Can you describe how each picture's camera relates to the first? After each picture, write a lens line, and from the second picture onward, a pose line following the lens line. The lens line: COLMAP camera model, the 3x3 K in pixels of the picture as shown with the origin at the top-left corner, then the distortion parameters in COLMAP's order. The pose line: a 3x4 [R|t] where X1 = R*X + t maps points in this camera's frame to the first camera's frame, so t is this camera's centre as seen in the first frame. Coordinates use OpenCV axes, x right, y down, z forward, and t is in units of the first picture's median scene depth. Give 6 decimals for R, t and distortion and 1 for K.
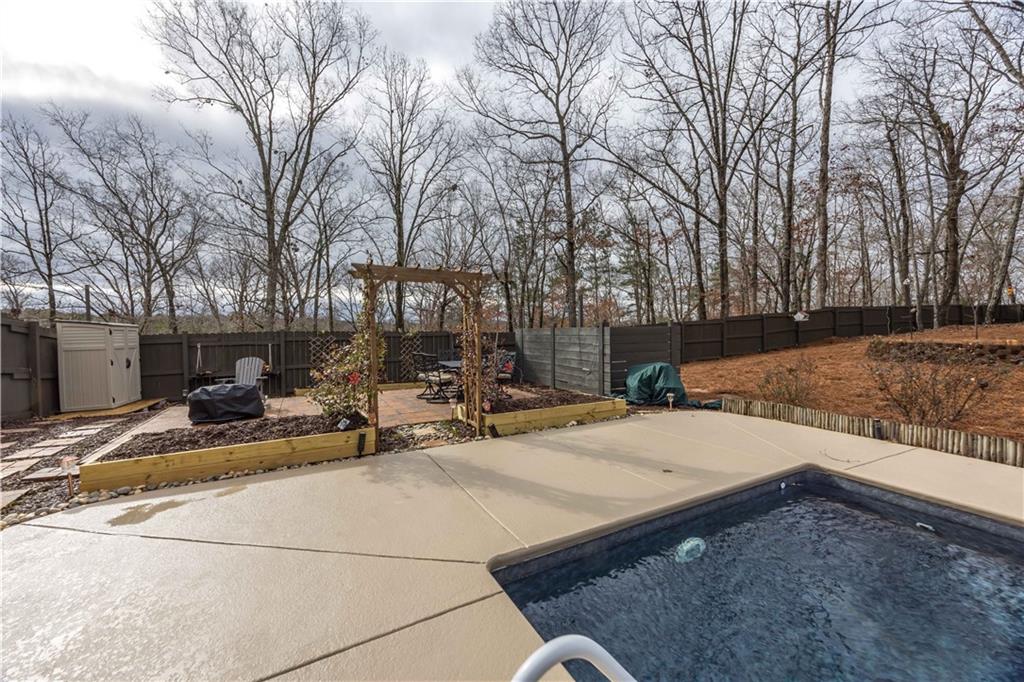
lens RADIAL K [[387.6, 0, 508.9], [0, 387.6, 336.4], [0, 0, 1]] dist [-0.001204, -0.000509]
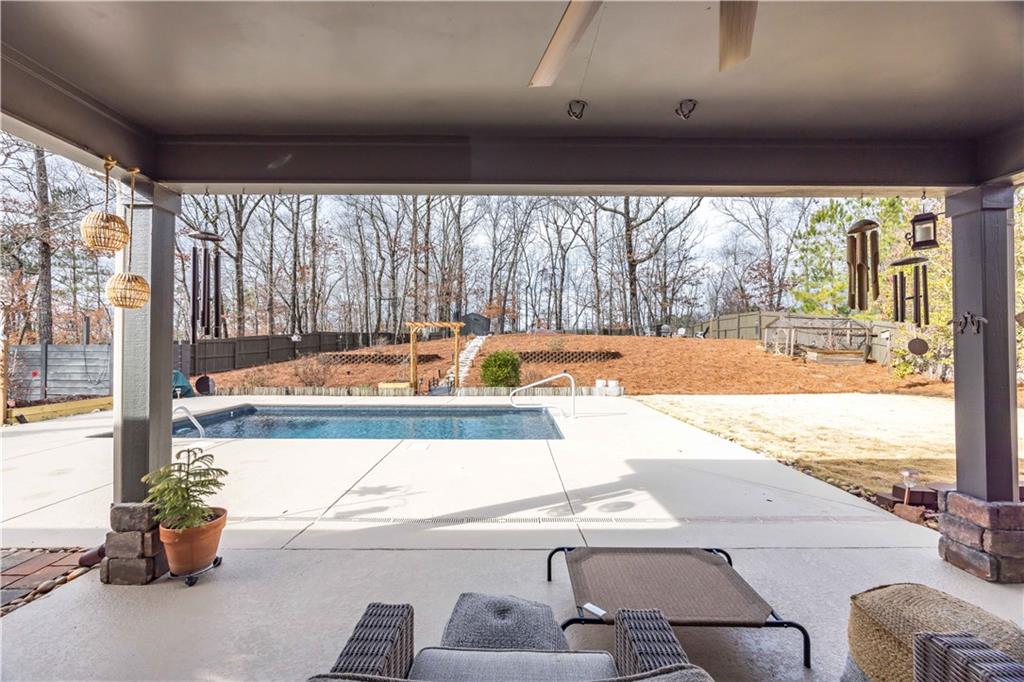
lens RADIAL K [[387.6, 0, 512.1], [0, 387.6, 339.2], [0, 0, 1]] dist [-0.001204, -0.000509]
pose [[0.464295, 0.021444, 0.885421, -0.133426], [0.011079, 0.999488, -0.030017, 0.004605], [-0.885611, 0.023746, 0.463820, -0.356449]]
